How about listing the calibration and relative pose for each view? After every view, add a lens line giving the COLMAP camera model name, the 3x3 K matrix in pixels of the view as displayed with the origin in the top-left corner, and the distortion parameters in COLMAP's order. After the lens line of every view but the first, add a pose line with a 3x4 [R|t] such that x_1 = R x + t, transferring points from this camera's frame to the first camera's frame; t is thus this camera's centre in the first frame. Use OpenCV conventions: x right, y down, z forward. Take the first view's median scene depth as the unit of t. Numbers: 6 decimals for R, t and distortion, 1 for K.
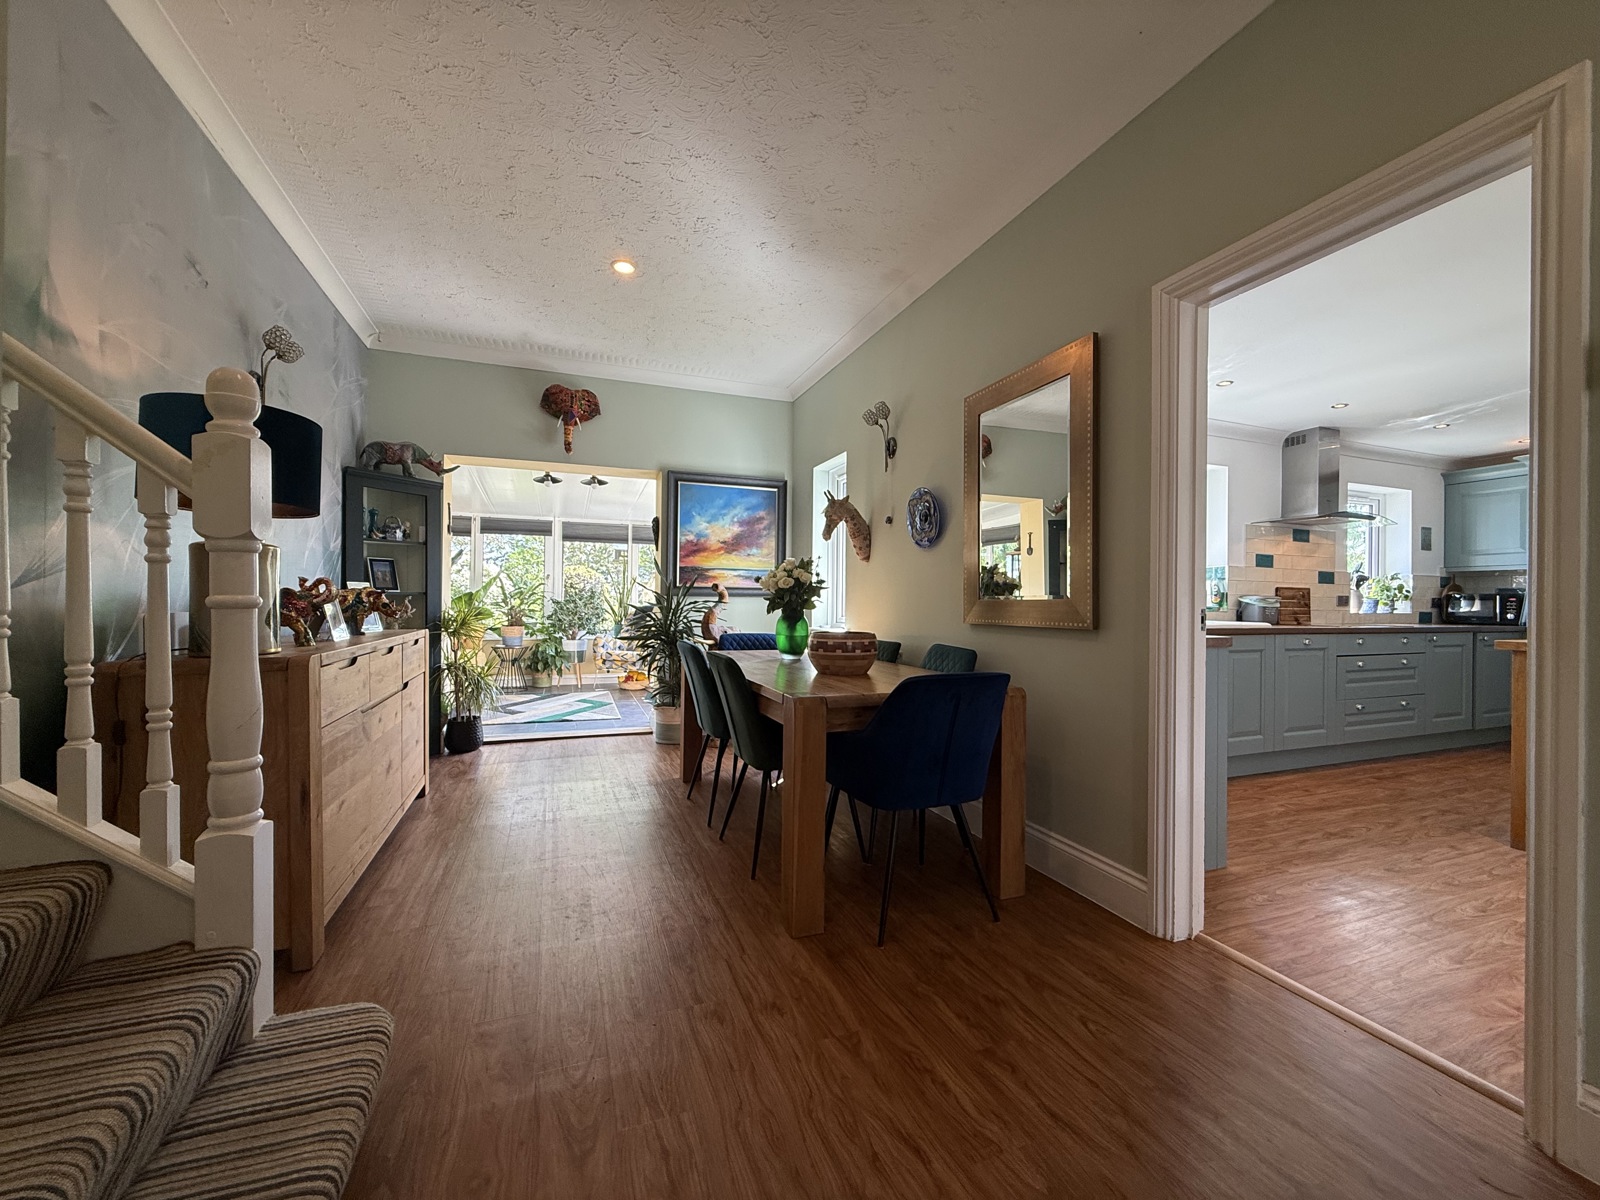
lens RADIAL K [[635.3, 0, 800.0], [0, 635.3, 601.6], [0, 0, 1]] dist [0.001978, -0.000721]
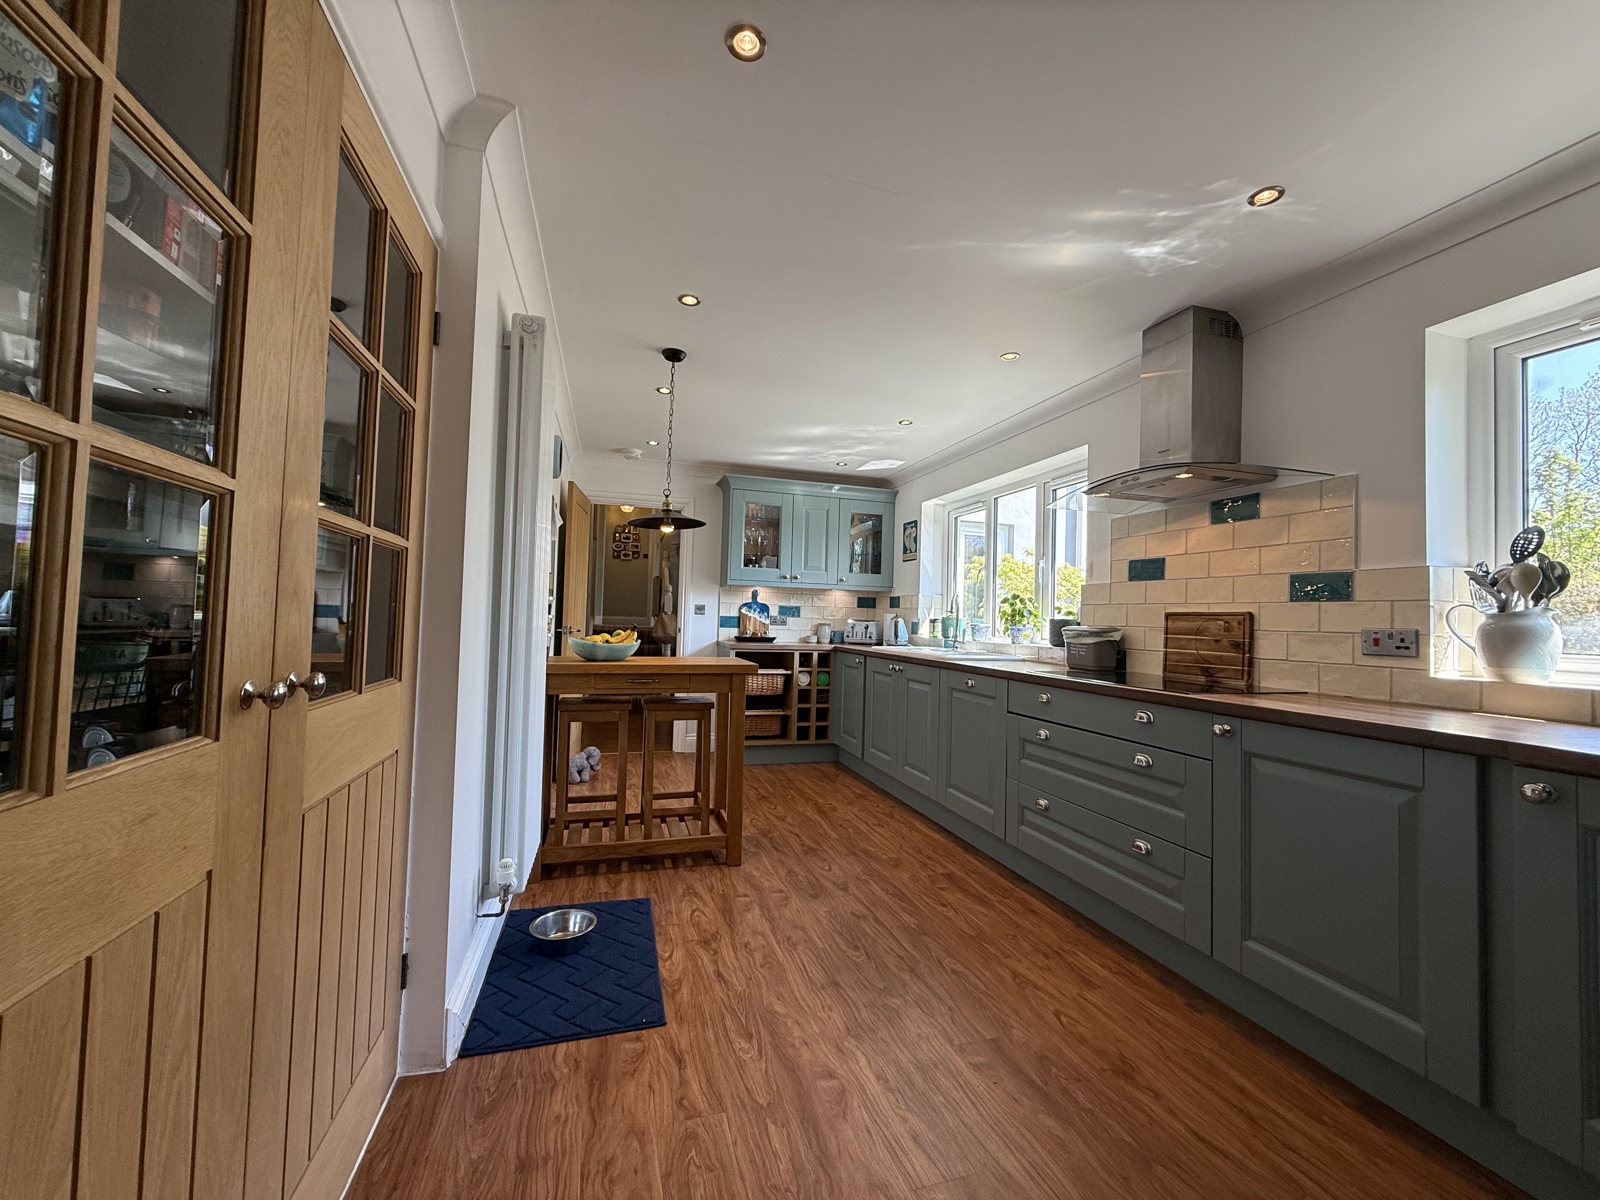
lens RADIAL K [[635.3, 0, 799.8], [0, 635.3, 594.9], [0, 0, 1]] dist [0.001978, -0.000721]
pose [[-0.069609, -0.051035, -0.996268, 1.313189], [-0.028591, 0.998382, -0.049145, -0.000664], [0.997165, 0.025063, -0.070956, 0.690868]]
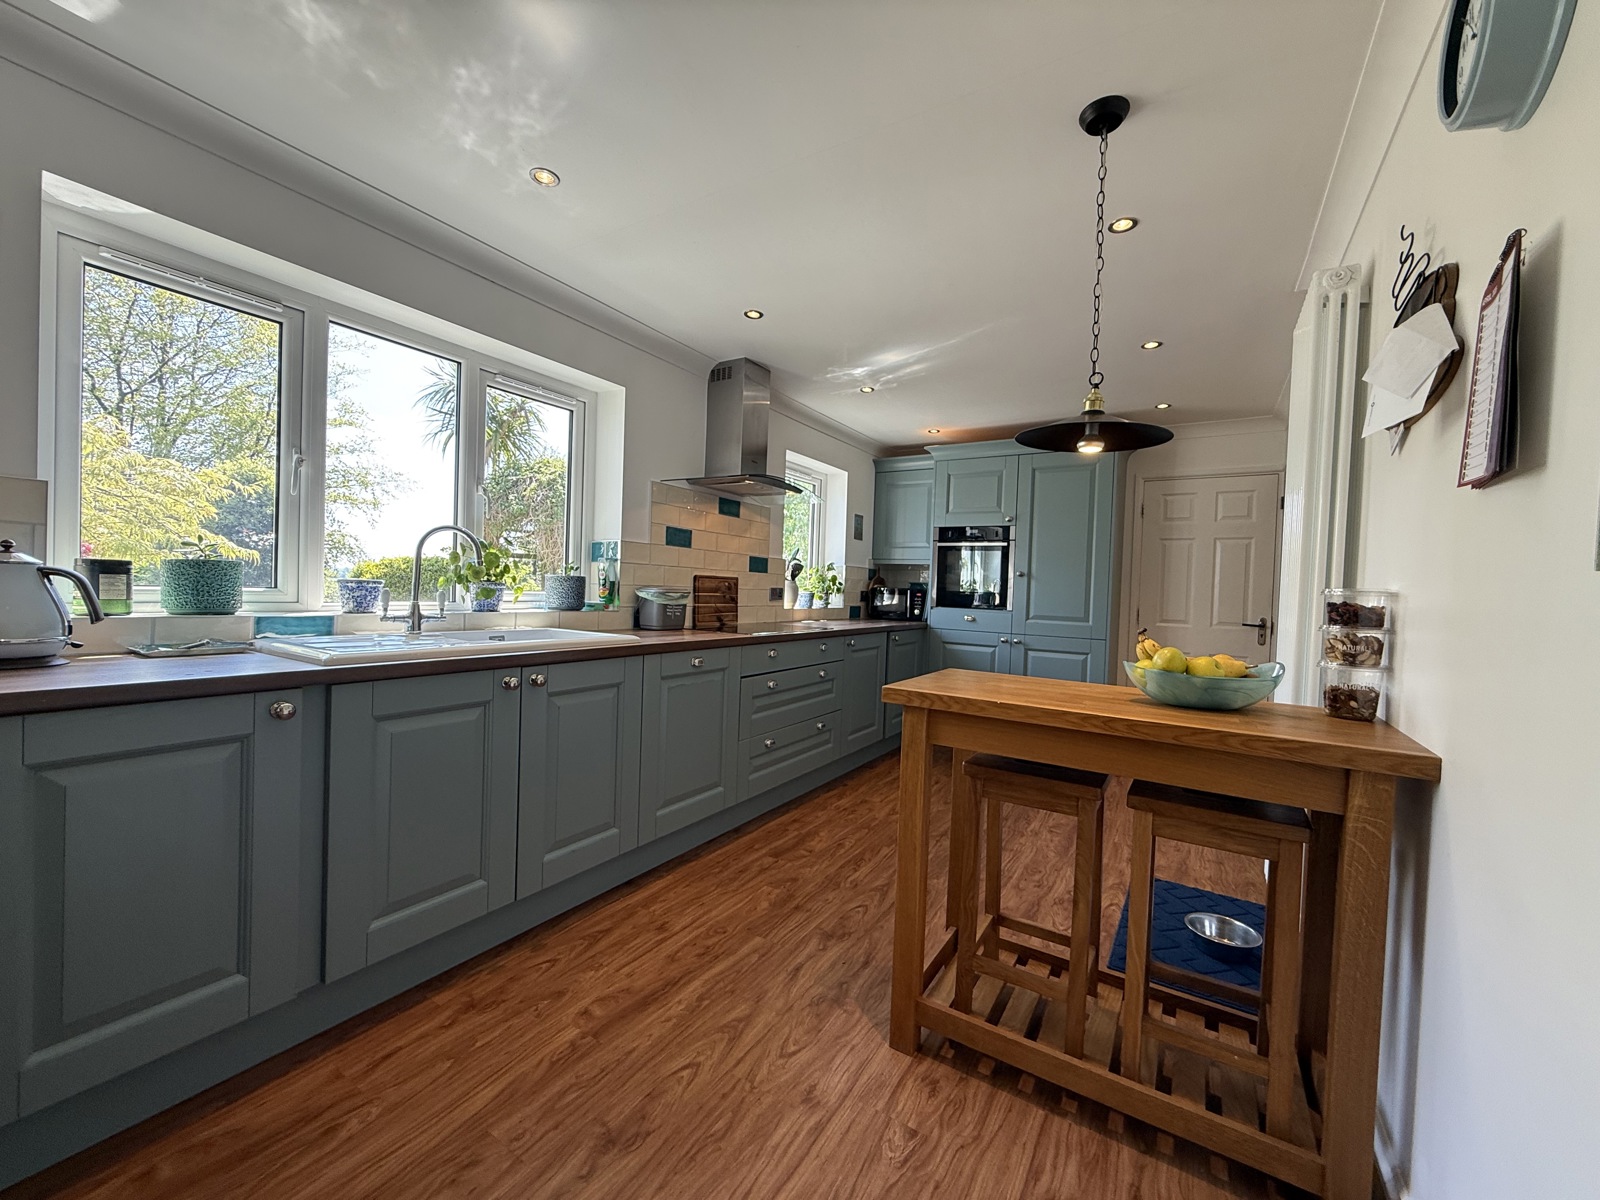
lens RADIAL K [[635.3, 0, 798.3], [0, 635.3, 602.9], [0, 0, 1]] dist [0.001978, -0.000721]
pose [[0.798805, 0.002643, 0.601584, 0.400799], [-0.026704, 0.999160, 0.031069, -0.016397], [-0.600997, -0.040883, 0.798205, 0.346061]]
